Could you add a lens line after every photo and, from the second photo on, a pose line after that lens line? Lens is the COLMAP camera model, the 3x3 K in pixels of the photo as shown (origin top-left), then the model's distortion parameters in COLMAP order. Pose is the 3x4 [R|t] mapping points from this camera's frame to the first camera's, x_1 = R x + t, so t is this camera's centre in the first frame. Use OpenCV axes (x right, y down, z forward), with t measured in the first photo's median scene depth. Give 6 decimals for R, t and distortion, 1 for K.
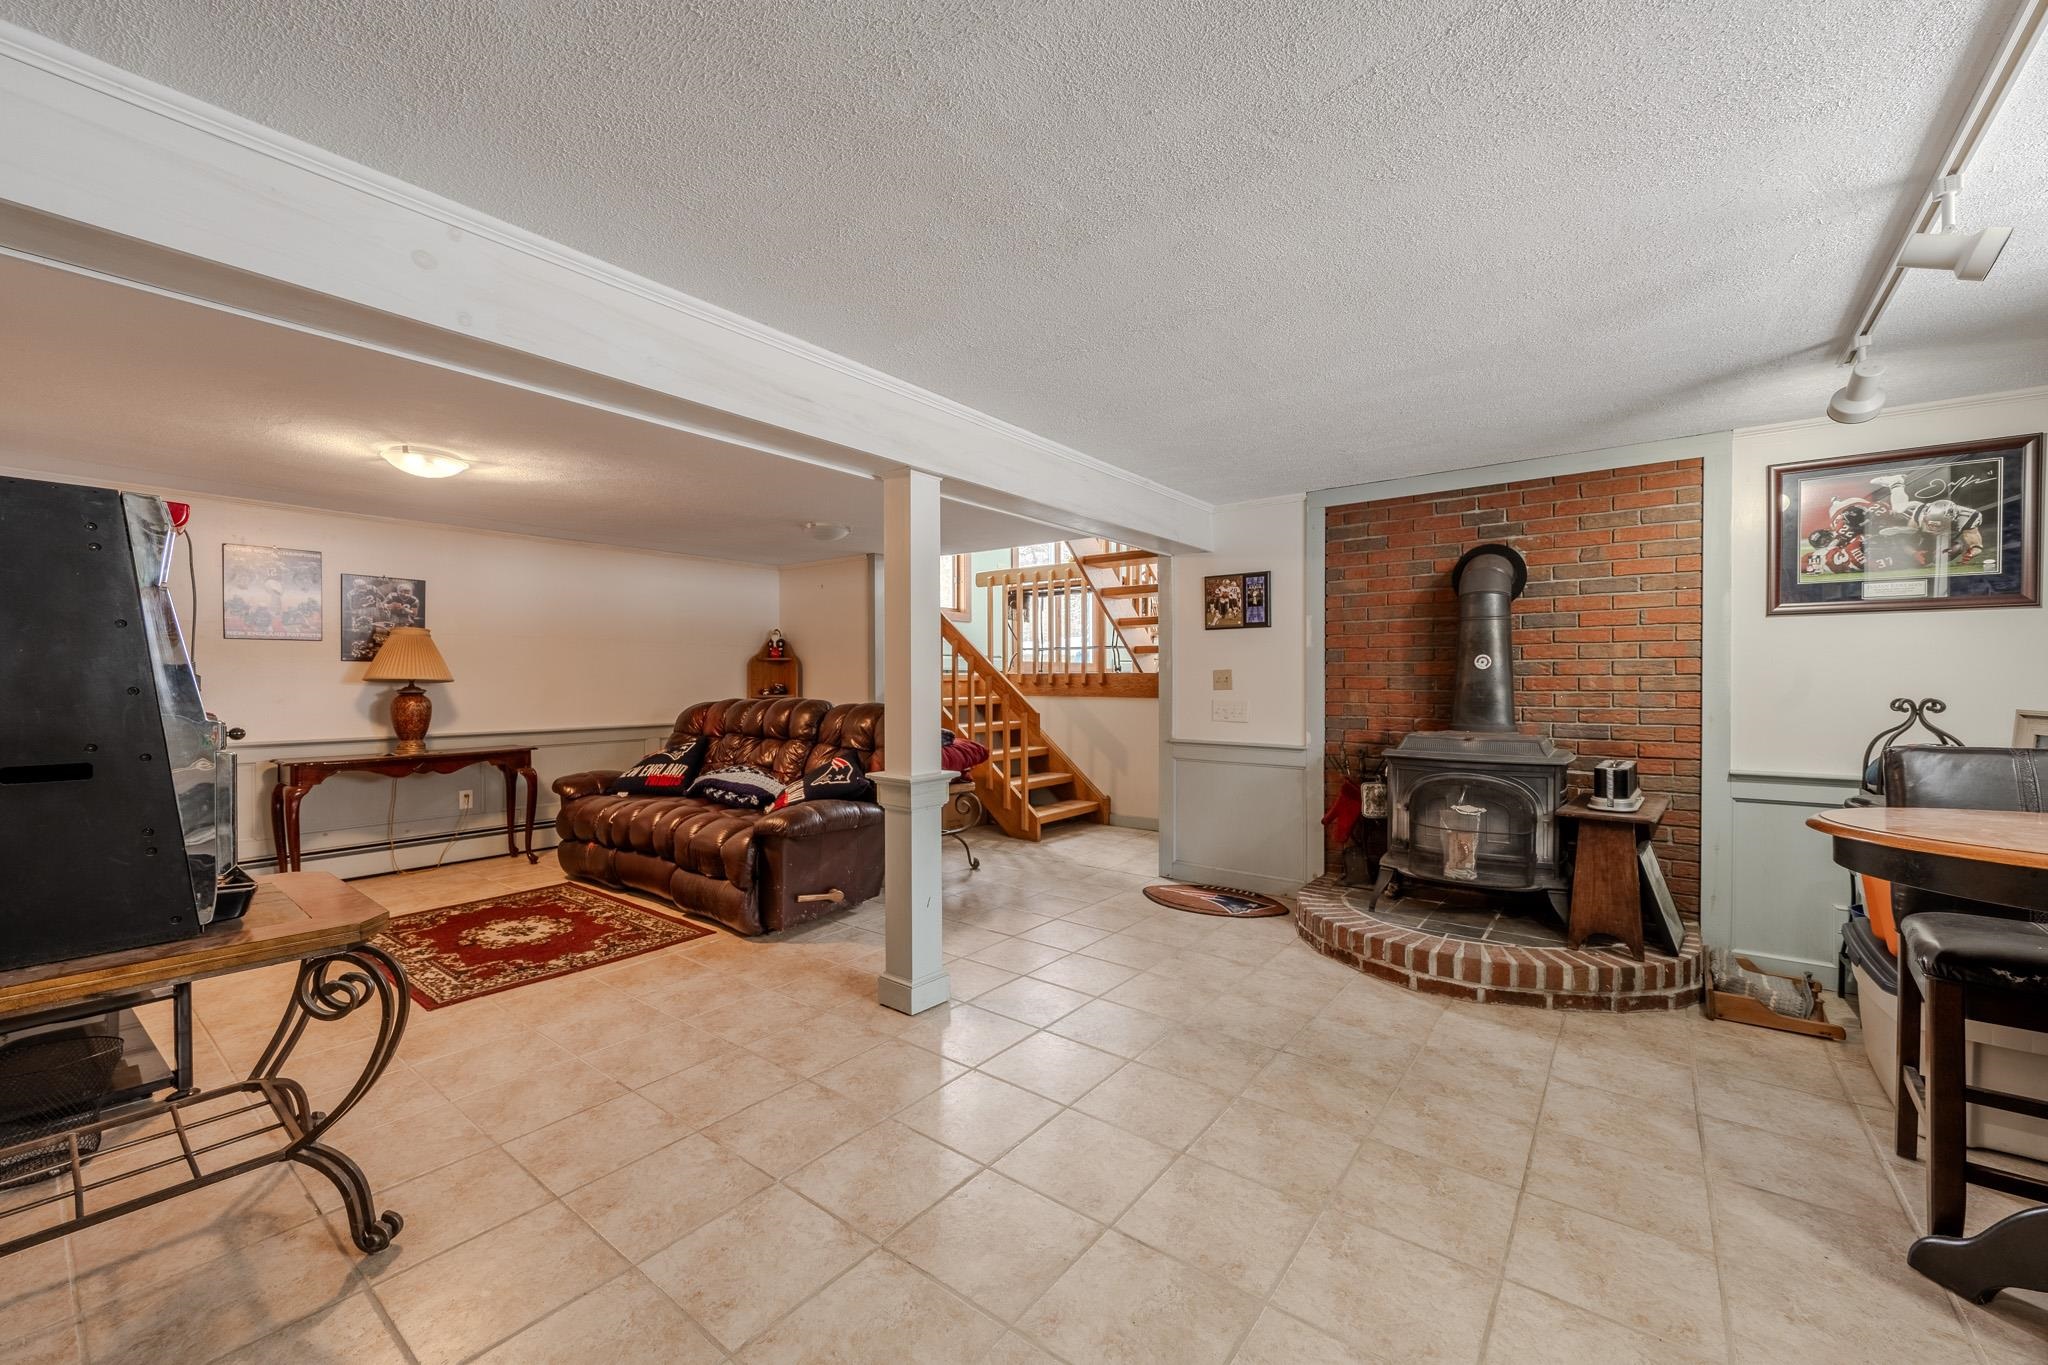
lens RADIAL K [[802.3, 0, 1025.6], [0, 802.3, 688.5], [0, 0, 1]] dist [-0.002039, 0.000560]
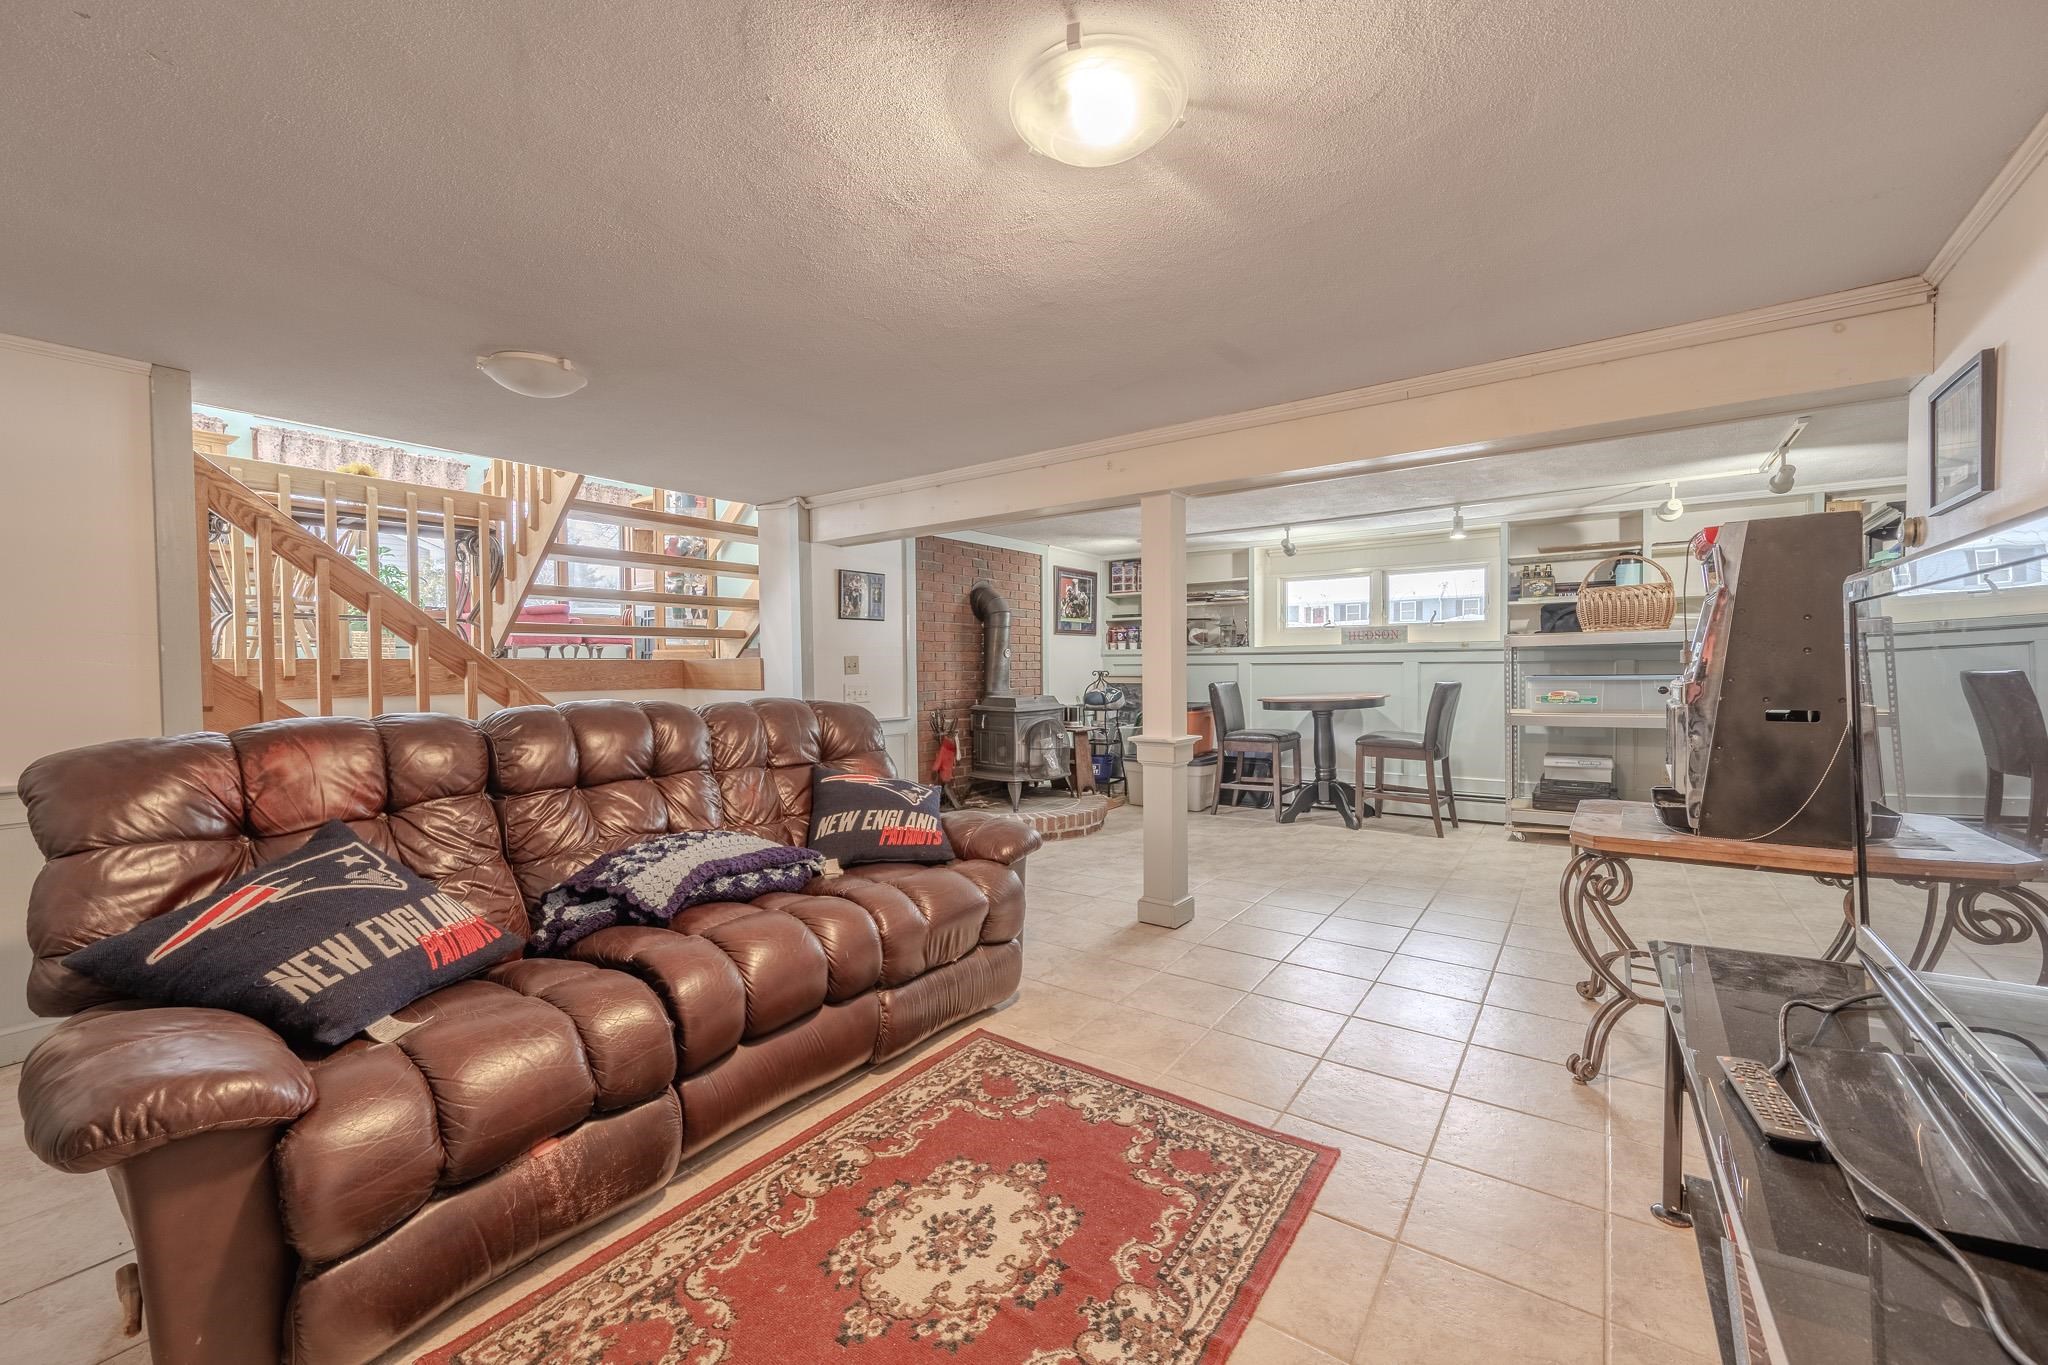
lens RADIAL K [[802.3, 0, 1025.6], [0, 802.3, 688.5], [0, 0, 1]] dist [-0.002039, 0.000560]
pose [[-0.030731, -0.027610, 0.999146, -1.080893], [0.022923, 0.999336, 0.028320, -0.005810], [-0.999265, 0.023774, -0.030078, 0.987897]]
